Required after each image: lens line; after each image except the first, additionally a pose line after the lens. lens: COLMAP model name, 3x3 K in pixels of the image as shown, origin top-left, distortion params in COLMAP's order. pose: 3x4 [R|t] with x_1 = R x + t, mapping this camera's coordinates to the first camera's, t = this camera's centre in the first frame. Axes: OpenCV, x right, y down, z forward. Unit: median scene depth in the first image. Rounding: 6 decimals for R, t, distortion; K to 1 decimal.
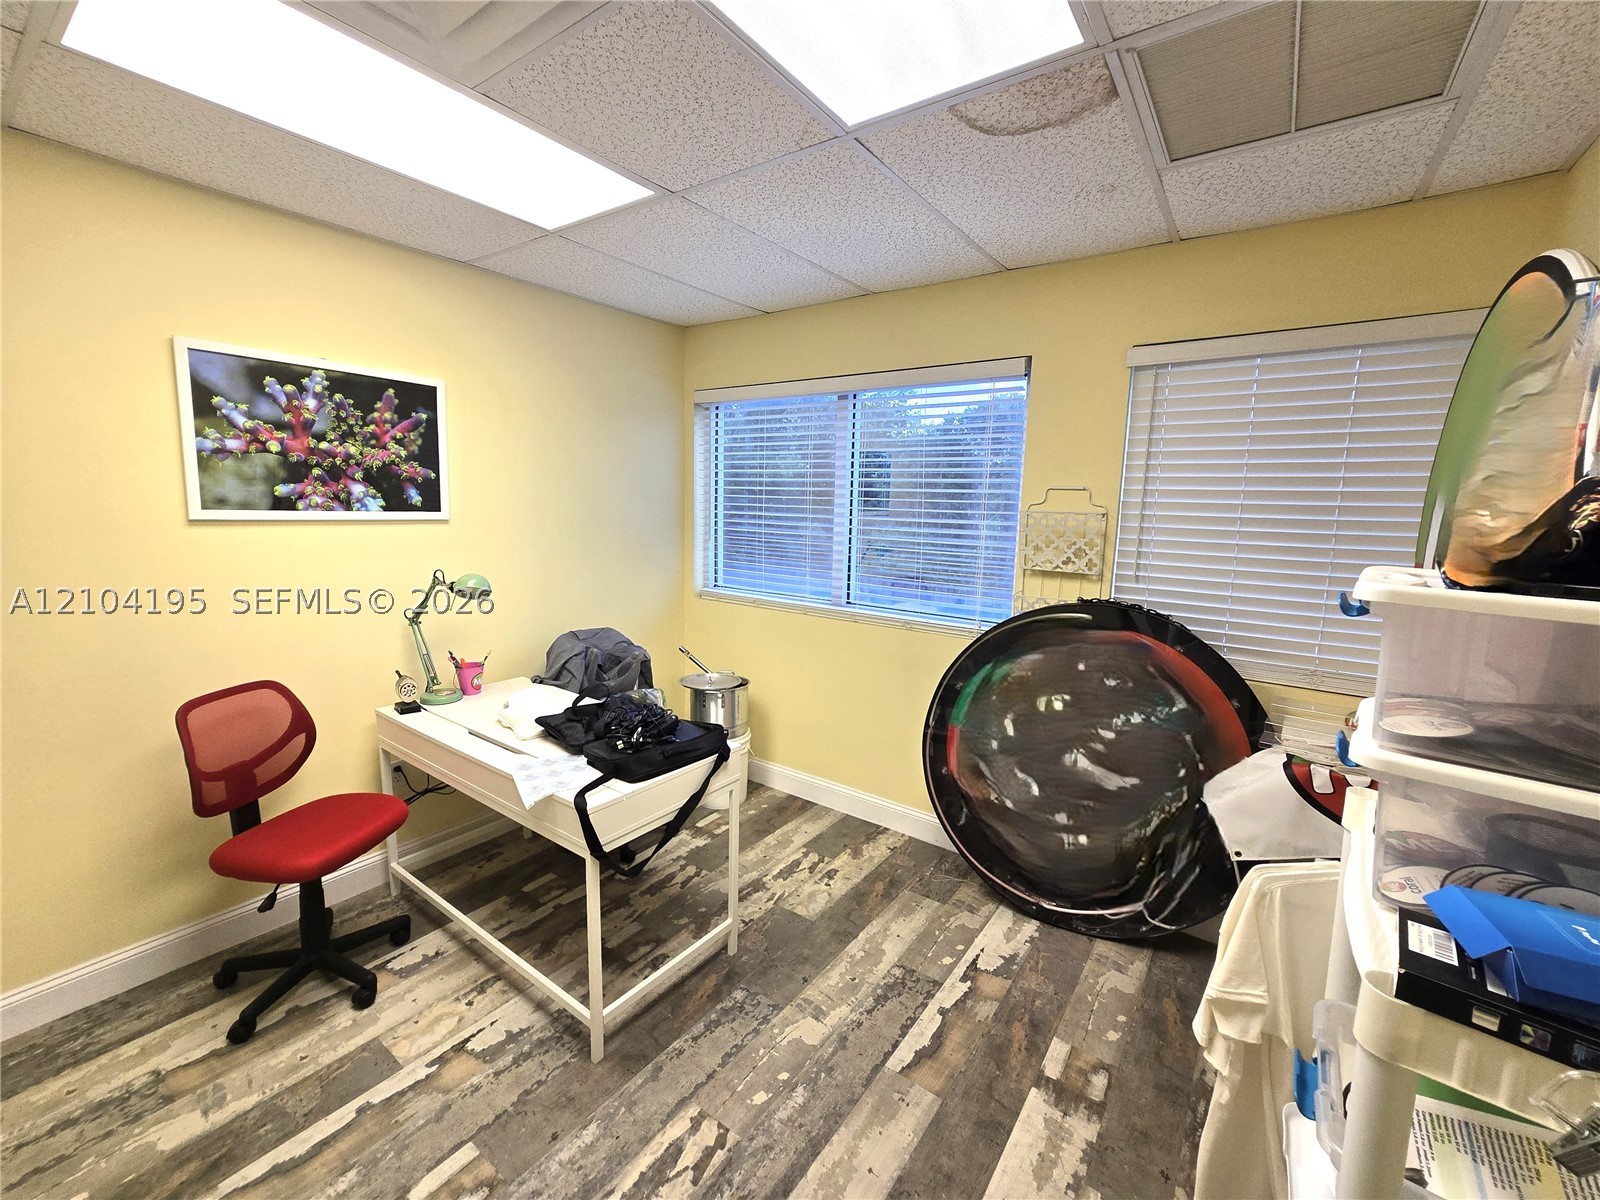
lens RADIAL K [[658.6, 0, 793.3], [0, 658.6, 601.9], [0, 0, 1]] dist [-0.008757, 0.002004]
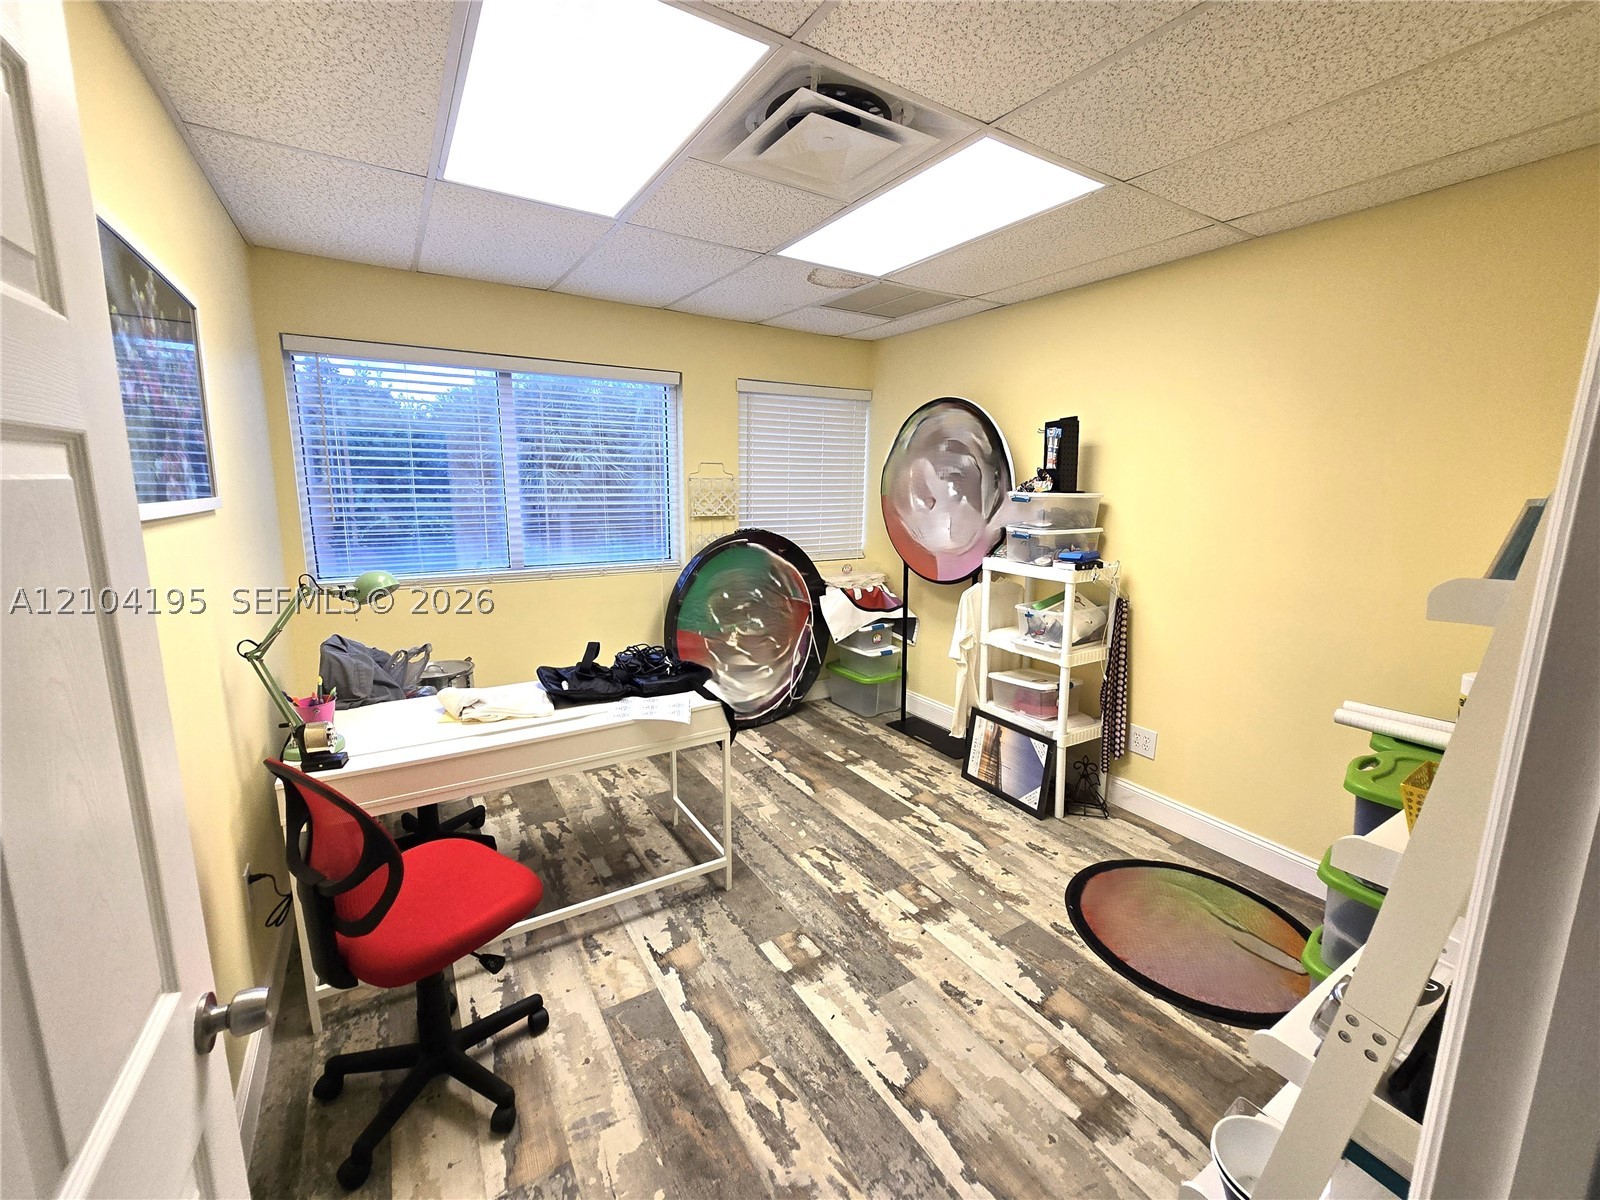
lens RADIAL K [[658.6, 0, 811.3], [0, 658.6, 594.6], [0, 0, 1]] dist [-0.008757, 0.002004]
pose [[0.370035, -0.180852, 0.911244, -1.363732], [0.143306, 0.980240, 0.136352, -0.059223], [-0.917898, 0.080132, 0.388641, 0.263638]]
